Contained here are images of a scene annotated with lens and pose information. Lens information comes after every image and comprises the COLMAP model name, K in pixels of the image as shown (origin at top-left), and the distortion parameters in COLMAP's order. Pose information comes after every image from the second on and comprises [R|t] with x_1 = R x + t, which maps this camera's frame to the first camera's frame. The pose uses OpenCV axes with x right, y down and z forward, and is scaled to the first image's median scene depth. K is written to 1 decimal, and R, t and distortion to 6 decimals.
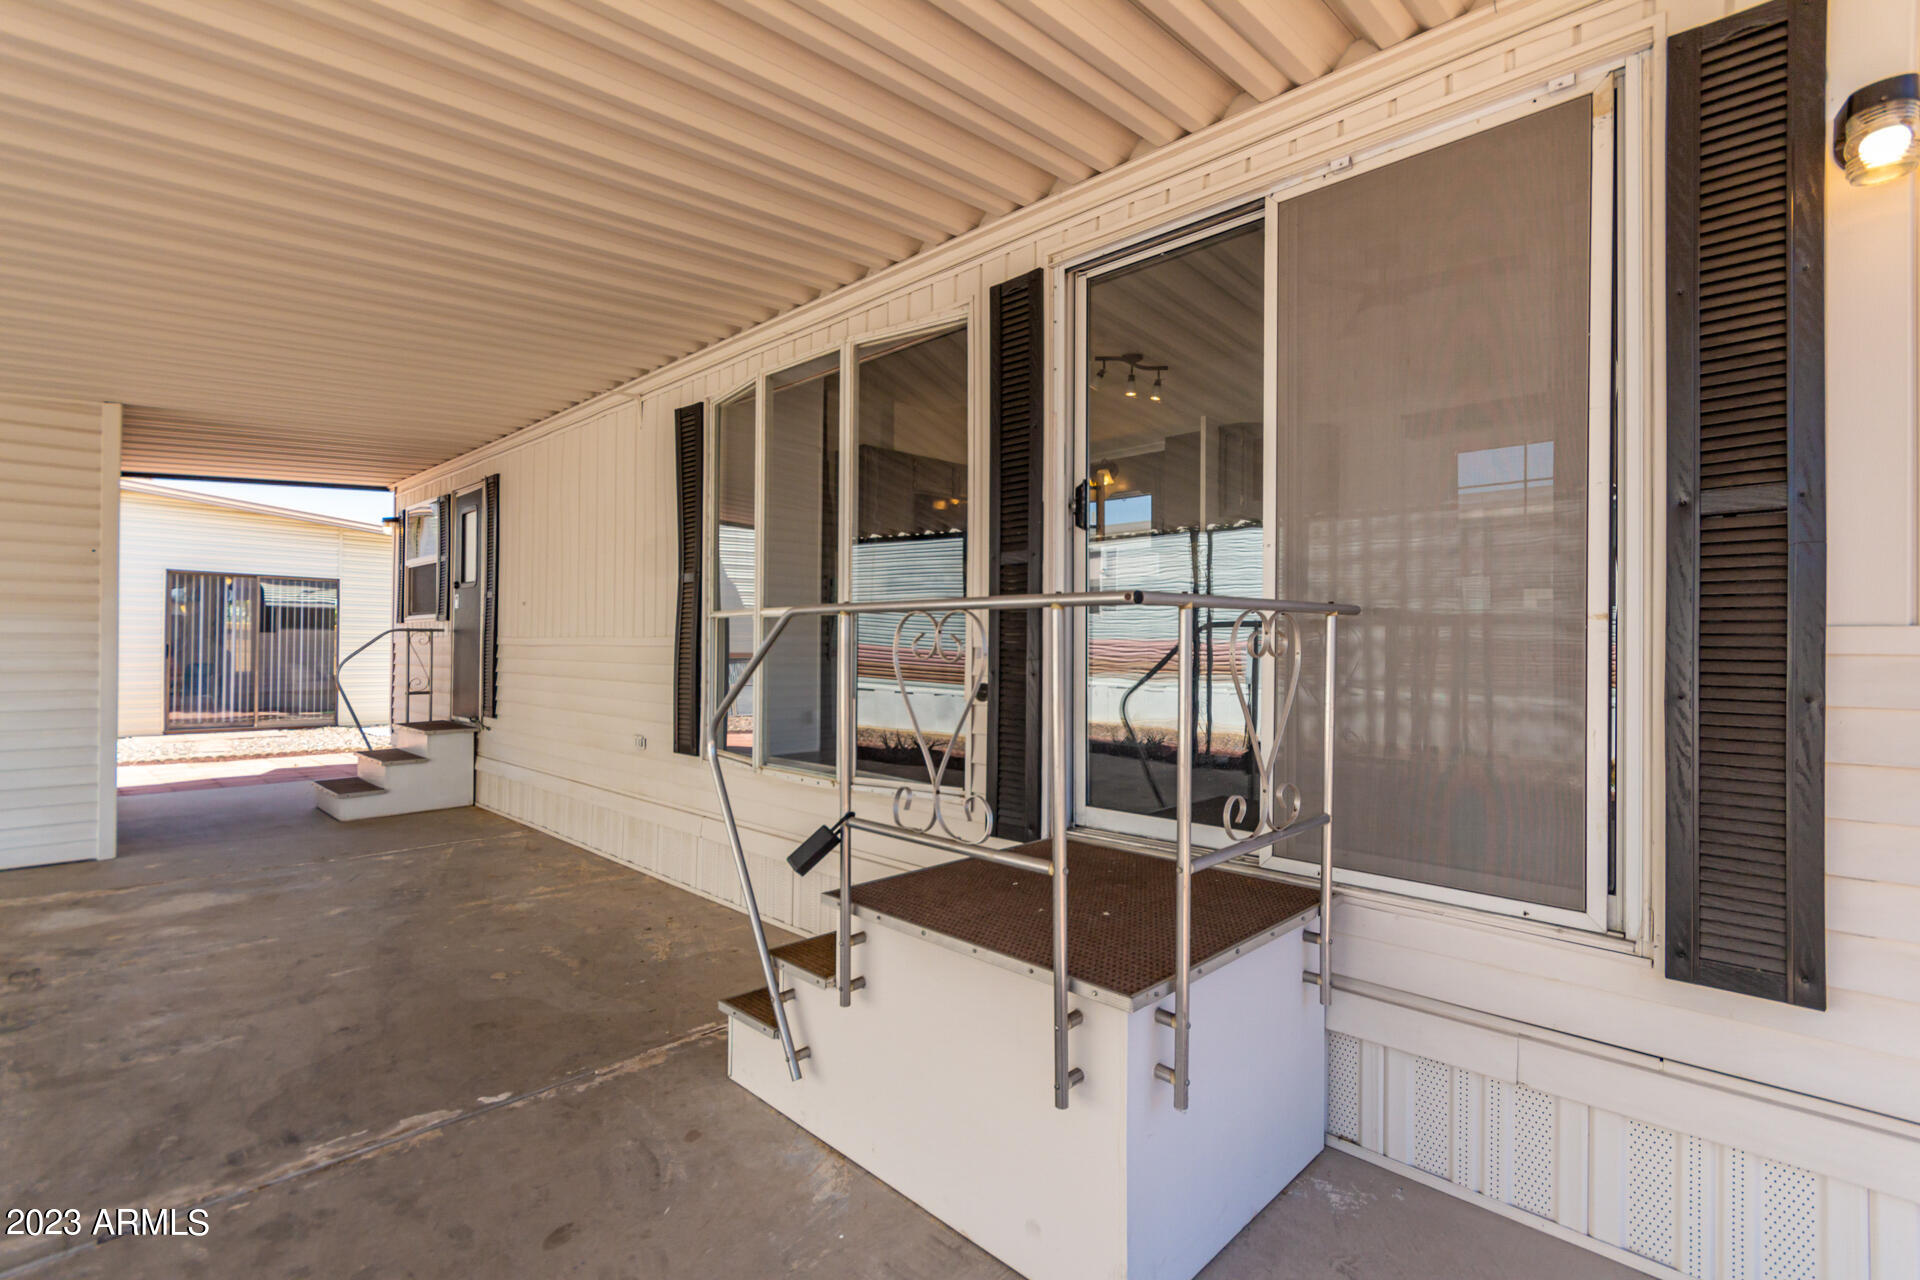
lens RADIAL K [[895.3, 0, 980.8], [0, 895.3, 644.1], [0, 0, 1]] dist [0.002584, 0.000457]
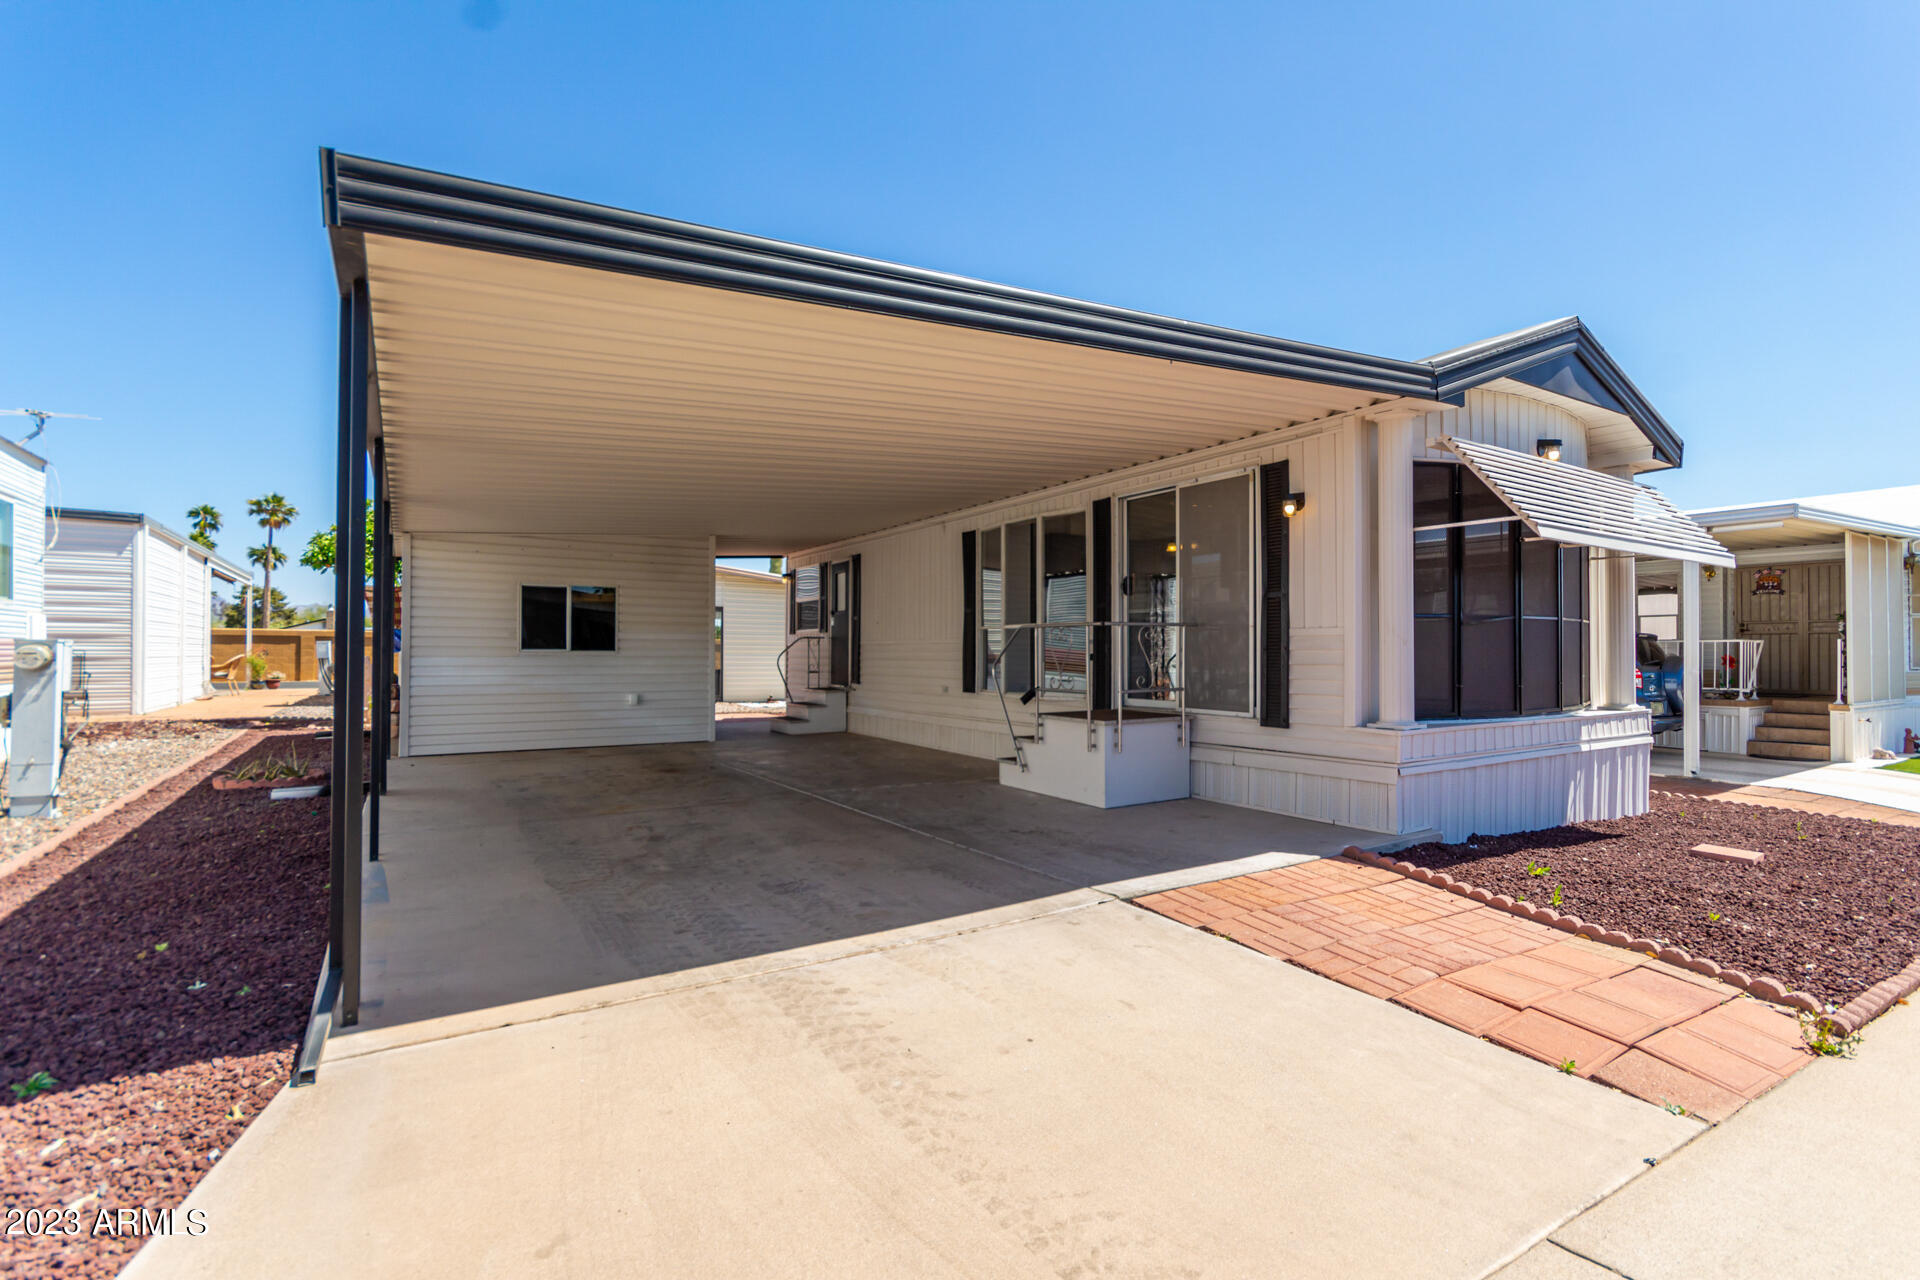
lens RADIAL K [[895.3, 0, 963.0], [0, 895.3, 641.4], [0, 0, 1]] dist [0.002584, 0.000457]
pose [[0.968295, -0.010290, -0.249597, 0.221989], [0.007730, 0.999907, -0.011237, 0.026459], [0.249689, 0.008951, 0.968285, -1.228401]]
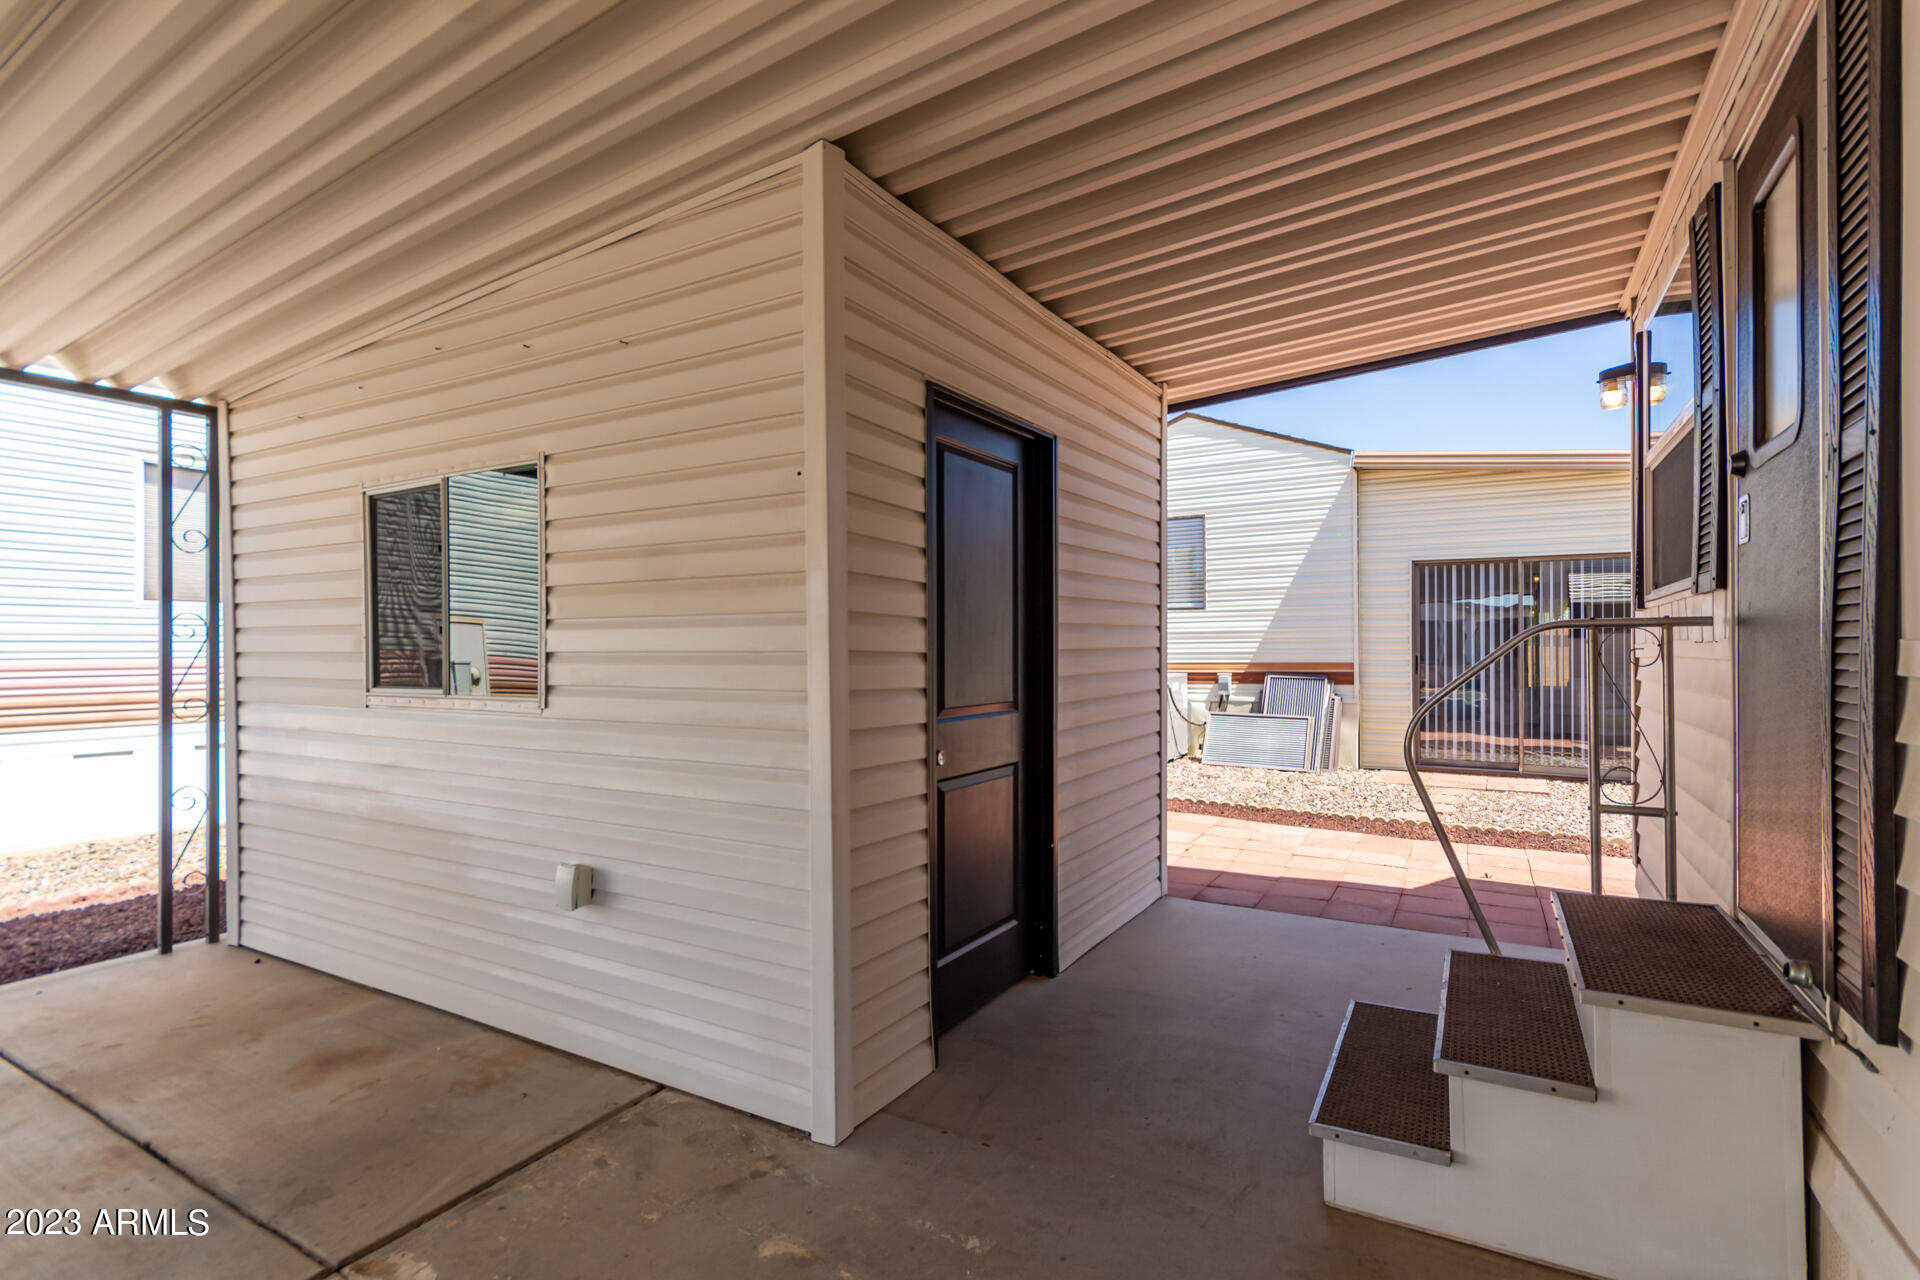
lens RADIAL K [[895.3, 0, 977.9], [0, 895.3, 645.4], [0, 0, 1]] dist [0.002584, 0.000457]
pose [[0.234588, -0.015577, -0.971970, -0.625860], [0.012265, 0.999839, -0.013063, -0.008571], [0.972018, -0.008857, 0.234741, 1.199013]]
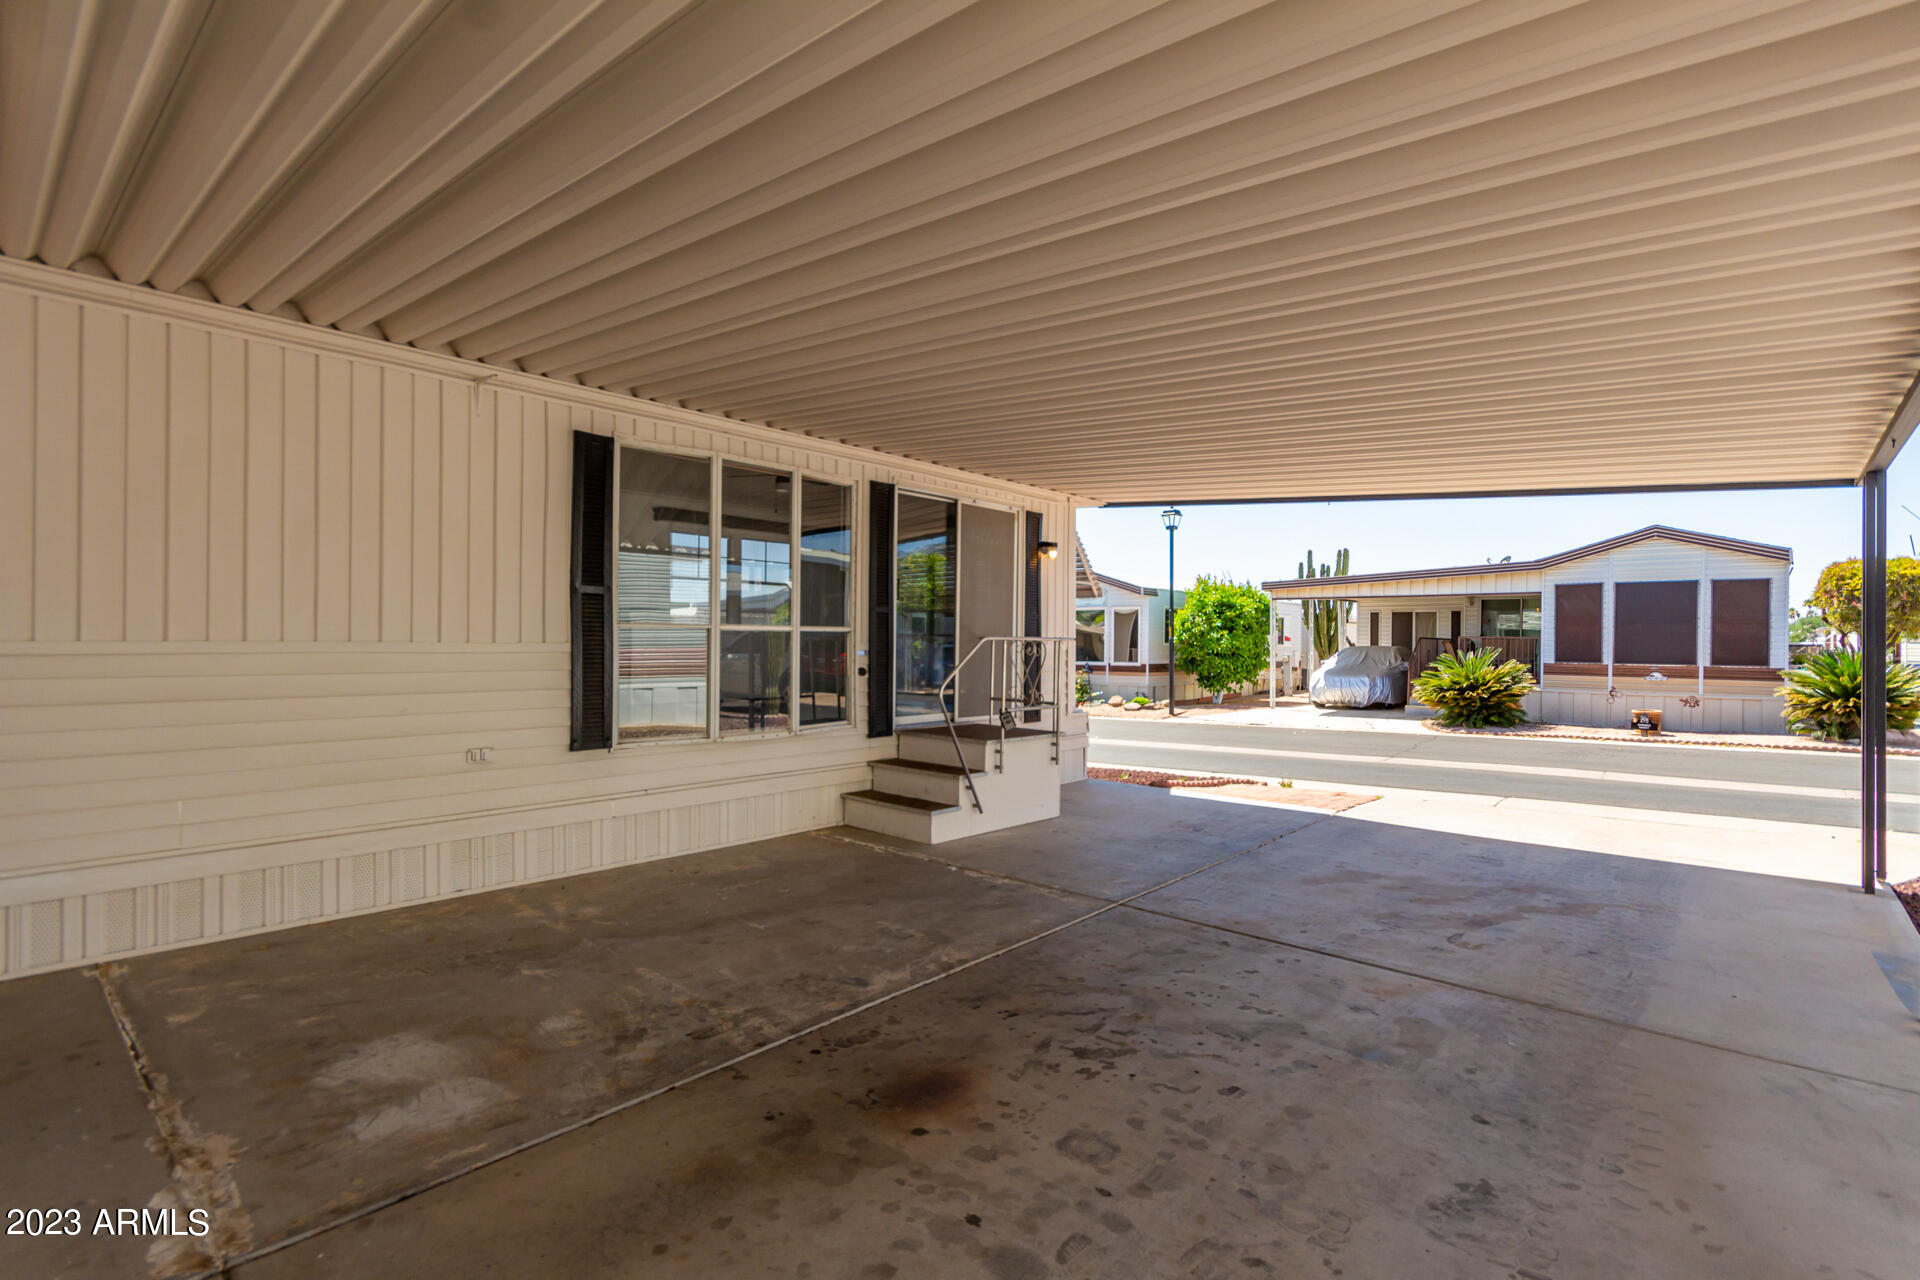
lens RADIAL K [[895.3, 0, 960.1], [0, 895.3, 641.7], [0, 0, 1]] dist [0.002584, 0.000457]
pose [[-0.024322, -0.009495, 0.999659, -1.620794], [-0.009005, 0.999916, 0.009278, -0.029510], [-0.999664, -0.008777, -0.024406, 0.634842]]
